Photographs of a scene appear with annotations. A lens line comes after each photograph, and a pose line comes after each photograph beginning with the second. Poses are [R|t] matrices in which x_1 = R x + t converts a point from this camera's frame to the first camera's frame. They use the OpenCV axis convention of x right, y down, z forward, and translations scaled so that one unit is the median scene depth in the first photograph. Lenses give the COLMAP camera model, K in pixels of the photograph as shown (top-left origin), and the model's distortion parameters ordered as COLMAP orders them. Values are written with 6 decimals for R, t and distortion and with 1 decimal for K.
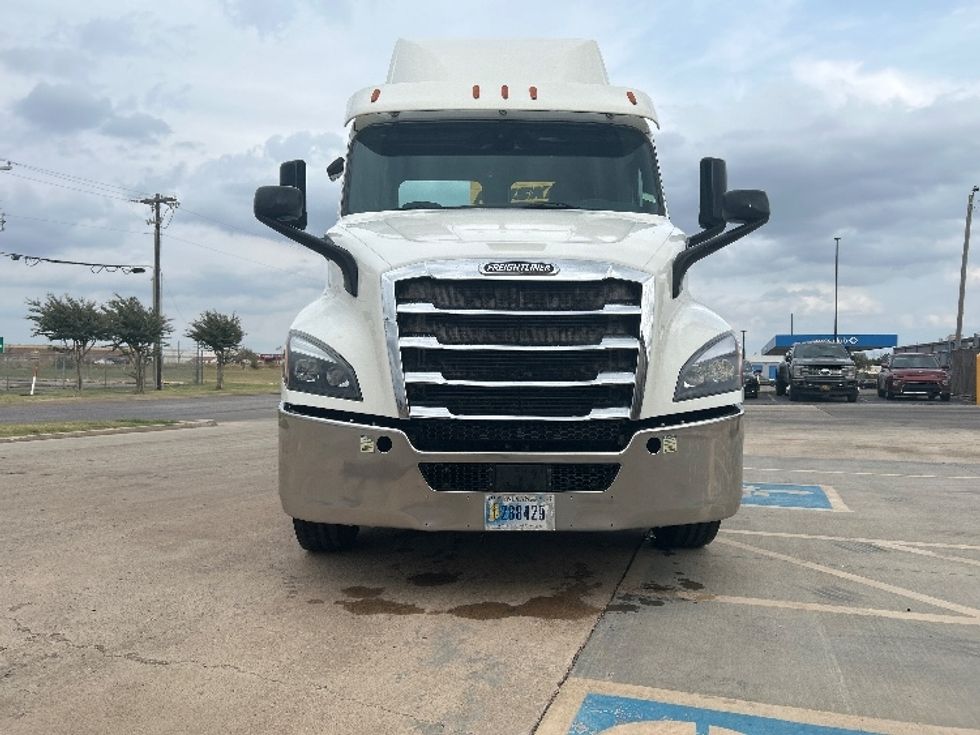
lens RADIAL K [[743.1, 0, 468.0], [0, 743.1, 366.0], [0, 0, 1]] dist [-0.000498, -0.009878]
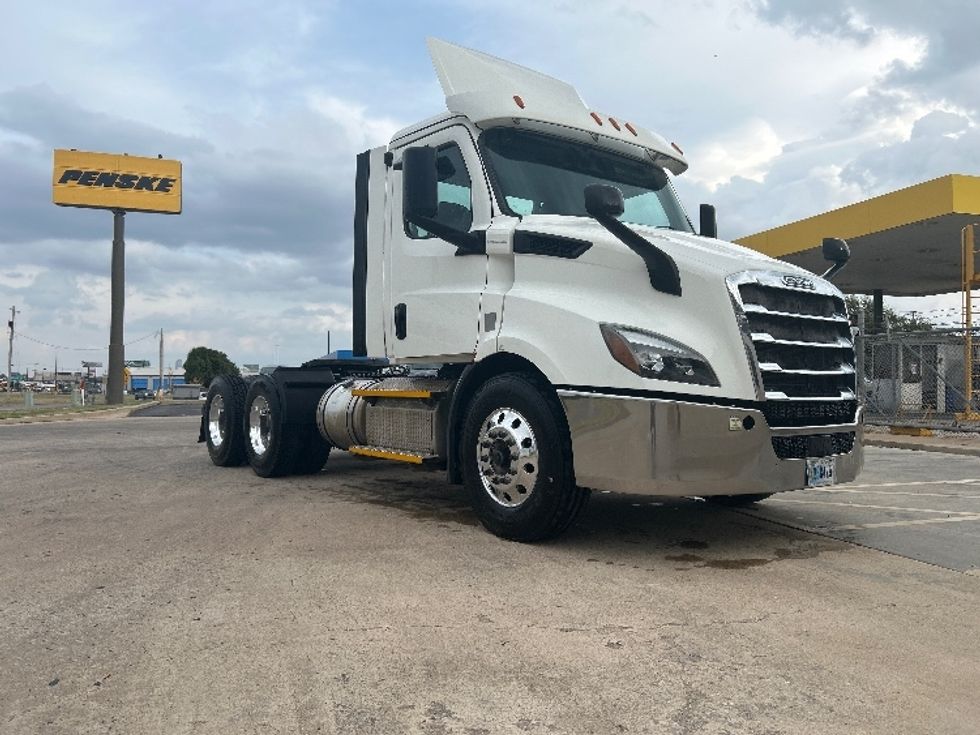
lens RADIAL K [[750.0, 0, 485.5], [0, 750.0, 384.3], [0, 0, 1]] dist [0.006916, -0.003529]
pose [[0.794370, 0.001014, 0.607434, -1.155857], [-0.003750, 0.999988, 0.003234, 0.041688], [-0.607423, -0.004847, 0.794364, 0.309228]]
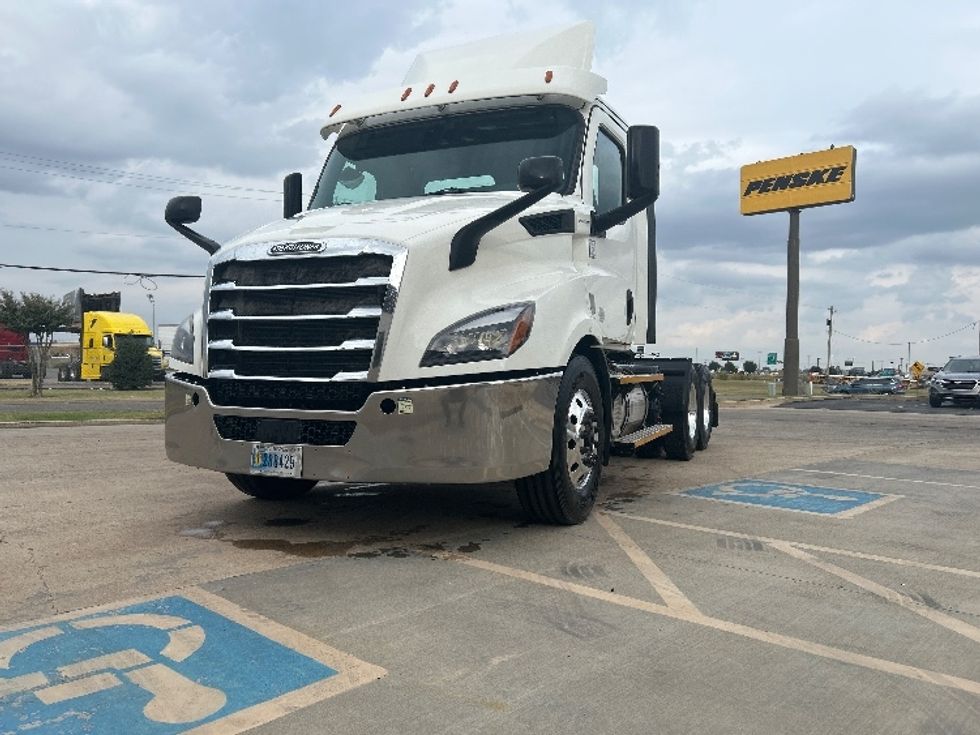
lens RADIAL K [[743.1, 0, 468.0], [0, 743.1, 366.0], [0, 0, 1]] dist [-0.000498, -0.009878]
pose [[0.913372, 0.006816, -0.407070, 0.787911], [-0.010437, 0.999923, -0.006675, 0.053983], [0.406993, 0.010346, 0.913373, 0.068388]]
